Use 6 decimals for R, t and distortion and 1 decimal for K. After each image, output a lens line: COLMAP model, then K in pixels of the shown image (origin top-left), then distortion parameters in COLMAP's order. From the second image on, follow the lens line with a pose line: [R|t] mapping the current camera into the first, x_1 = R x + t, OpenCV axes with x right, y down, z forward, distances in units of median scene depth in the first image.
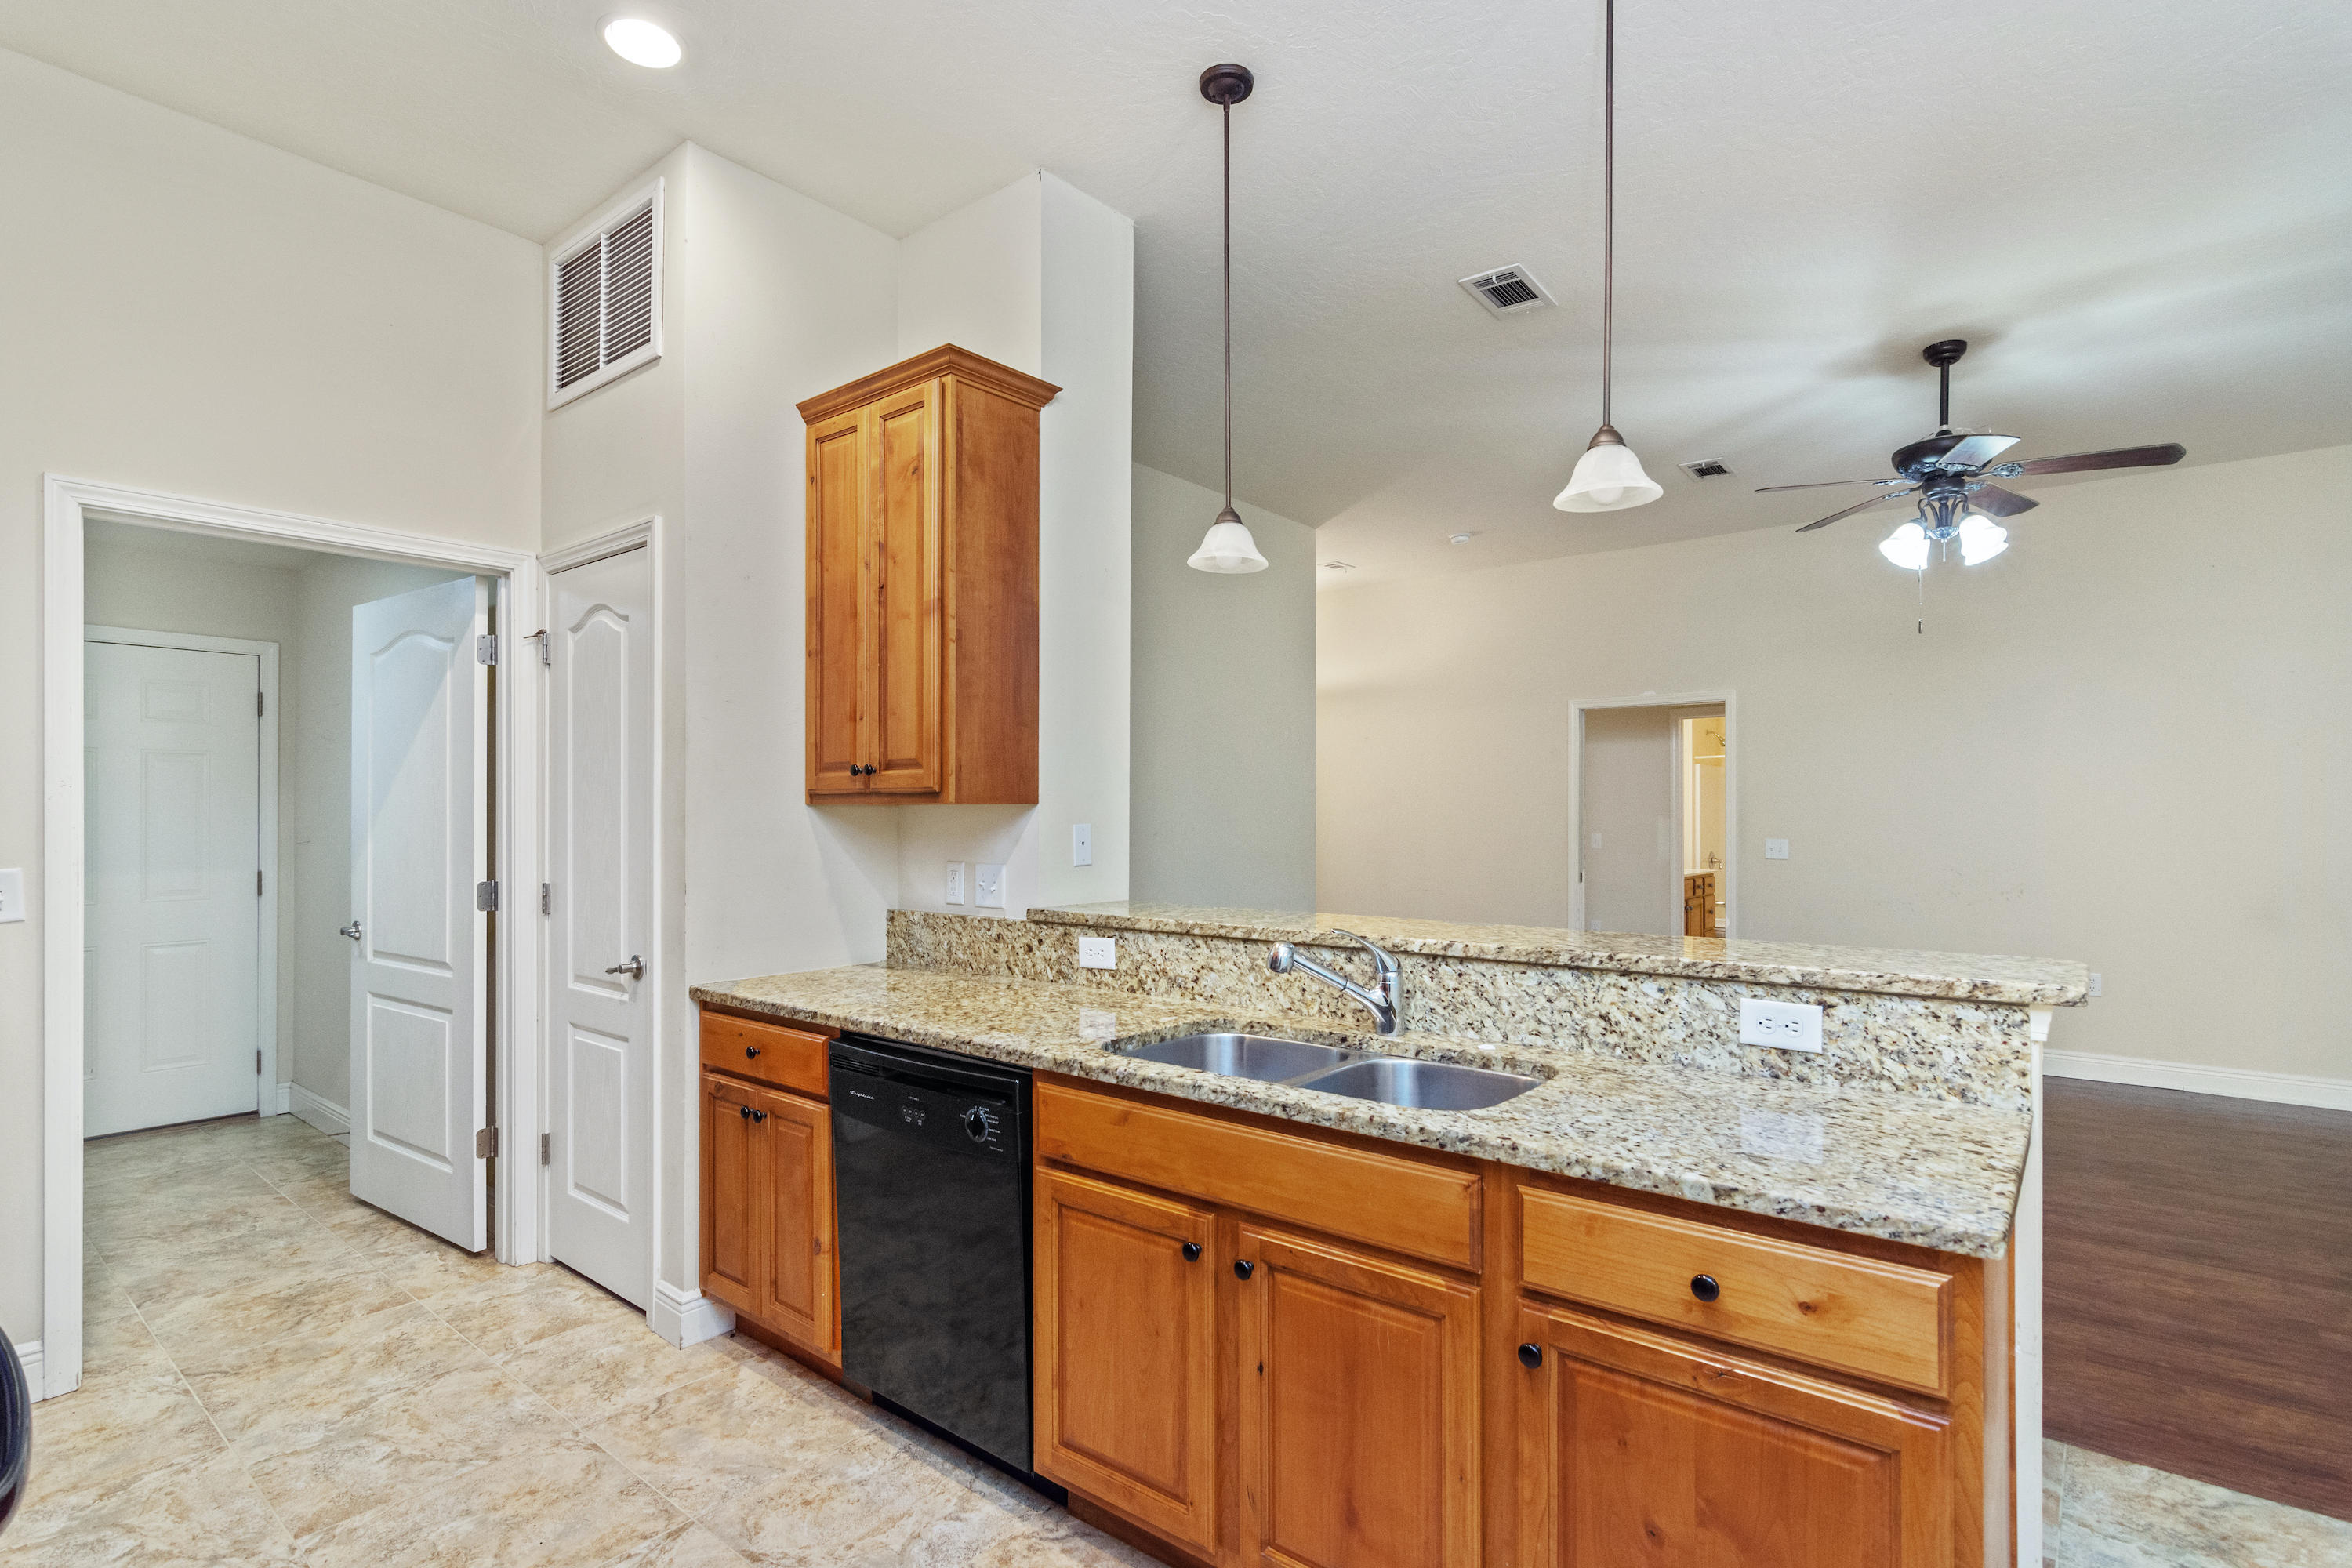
lens RADIAL K [[1133.7, 0, 1160.8], [0, 1133.7, 802.1], [0, 0, 1]] dist [-0.003317, 0.002700]
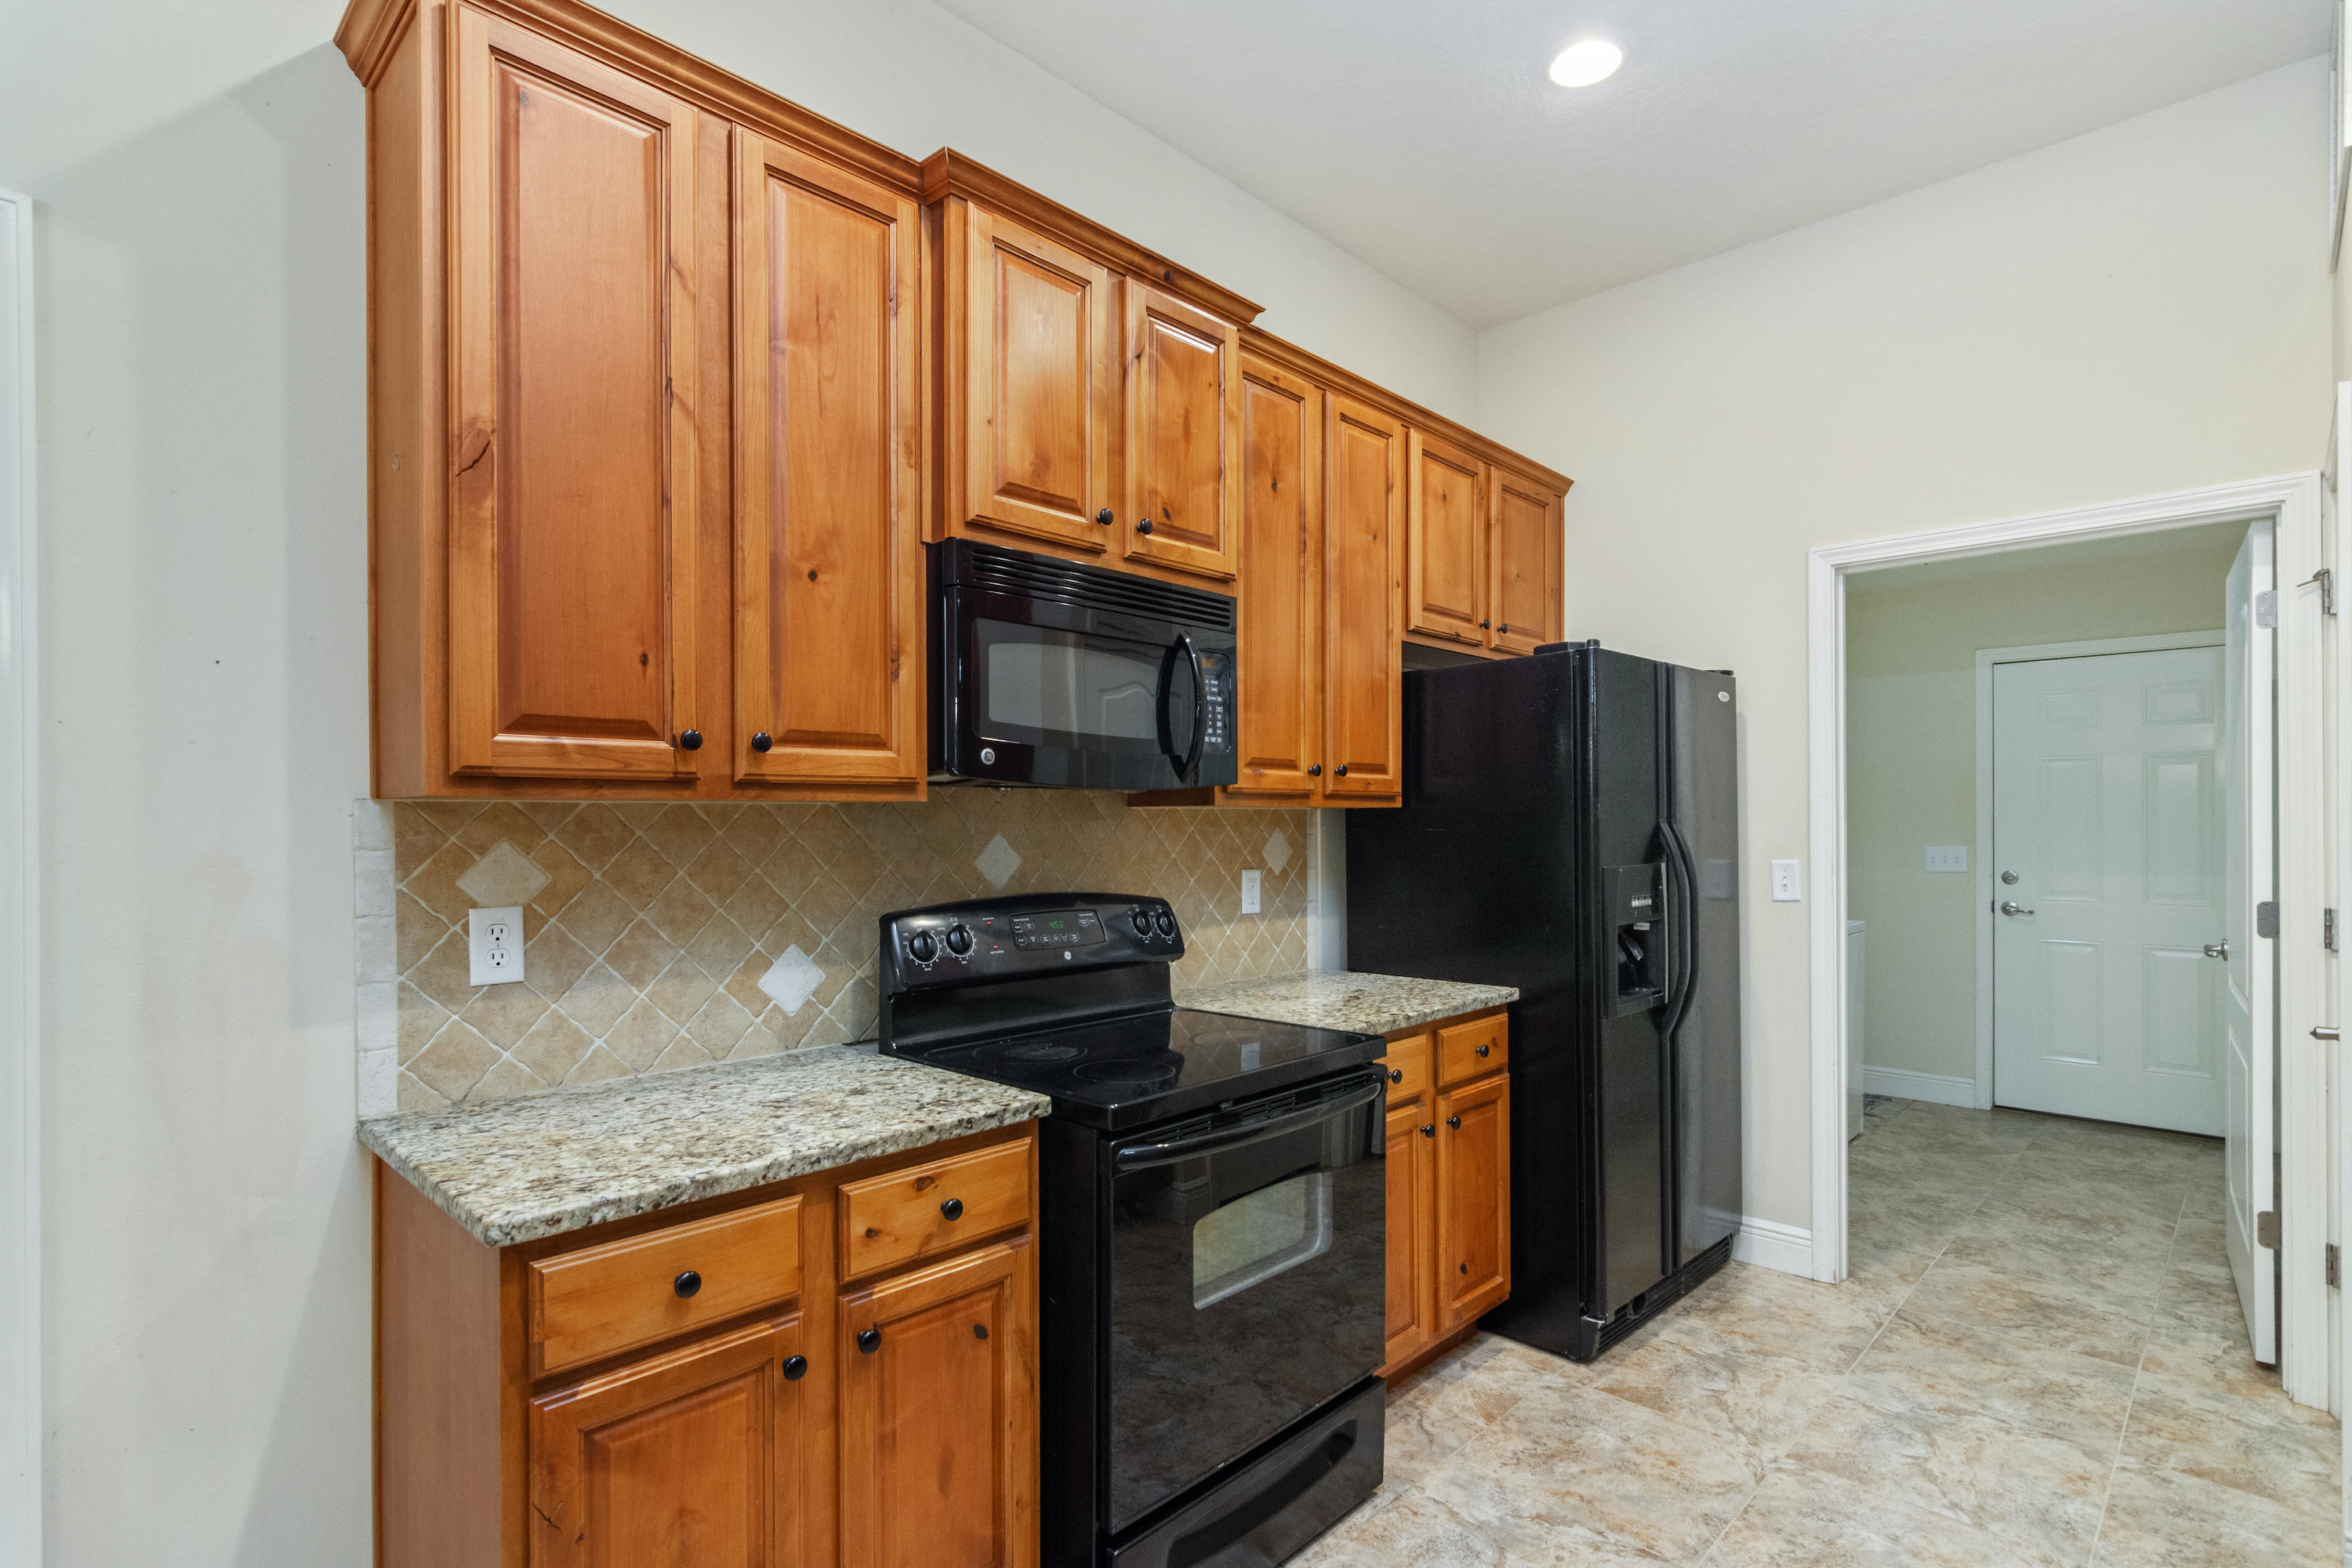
lens RADIAL K [[1133.7, 0, 1182.6], [0, 1133.7, 819.9], [0, 0, 1]] dist [-0.003317, 0.002700]
pose [[-0.070642, -0.000843, -0.997501, 0.306439], [0.013180, 0.999912, -0.001779, 0.005237], [0.997415, -0.013272, -0.070625, 0.363036]]
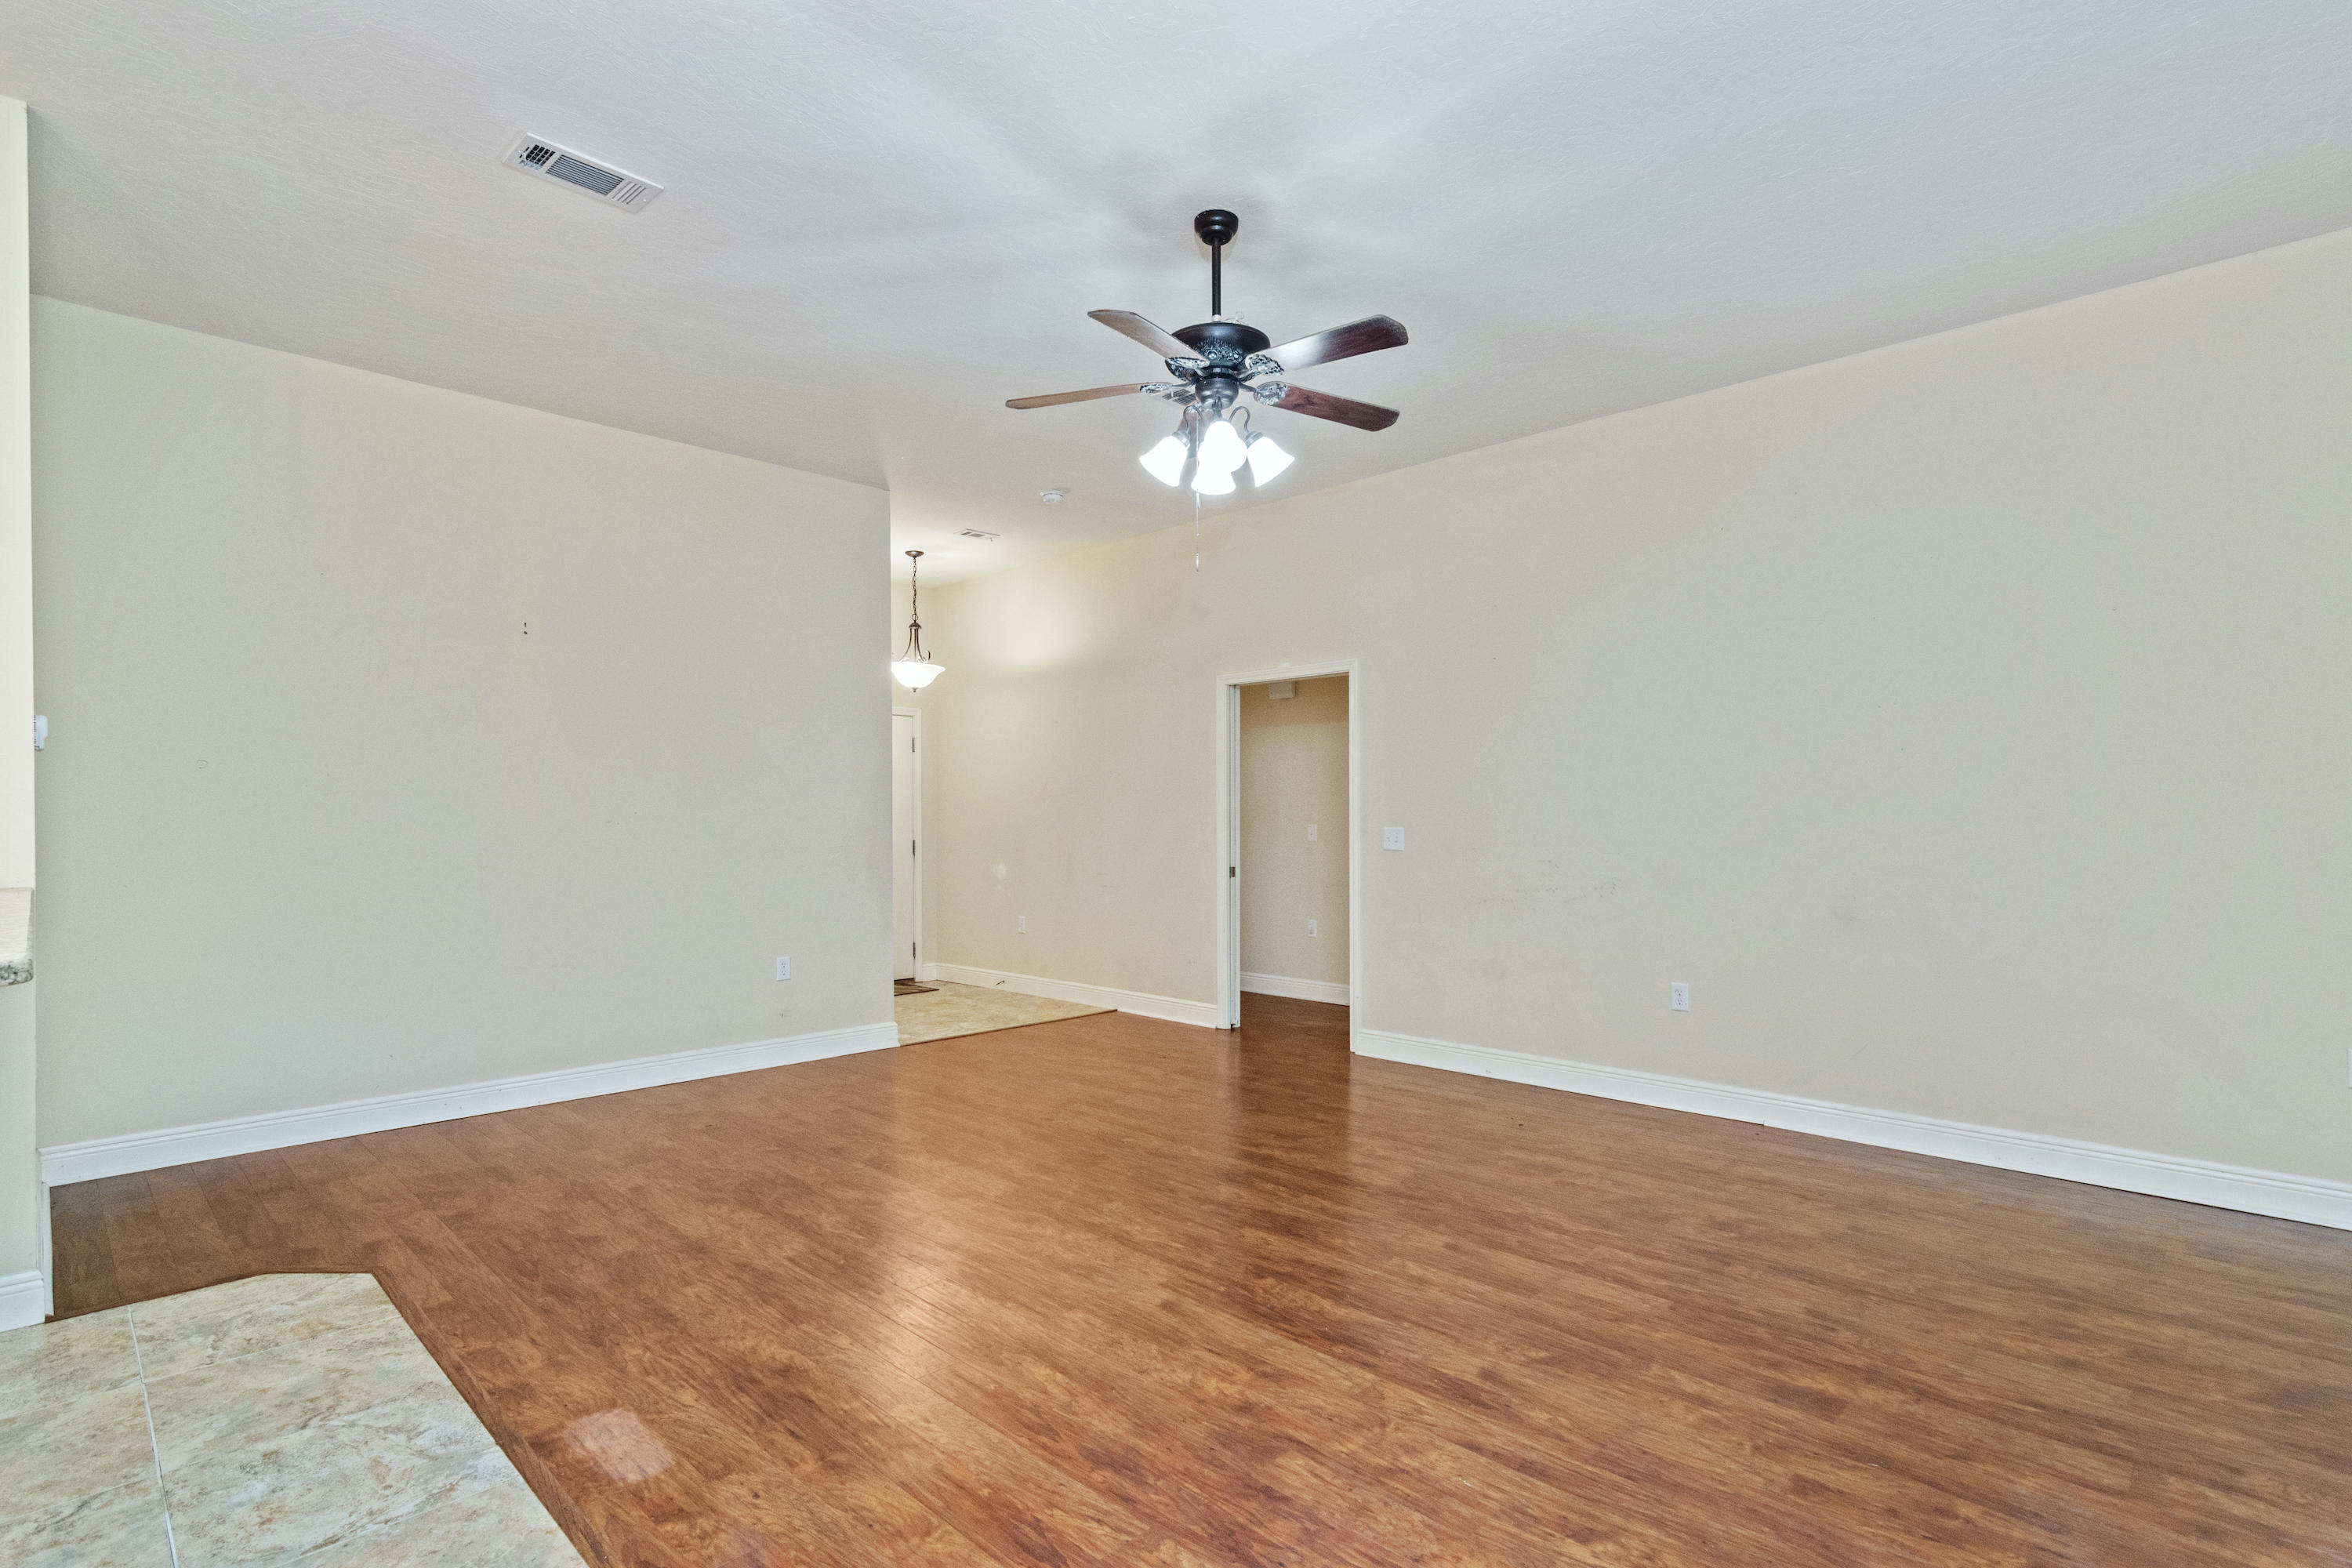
lens RADIAL K [[1133.7, 0, 1158.0], [0, 1133.7, 826.0], [0, 0, 1]] dist [-0.003317, 0.002700]
pose [[0.995305, -0.002553, -0.096755, 1.063162], [0.004435, 0.999805, 0.019243, 0.030977], [0.096687, -0.019582, 0.995122, 0.253865]]
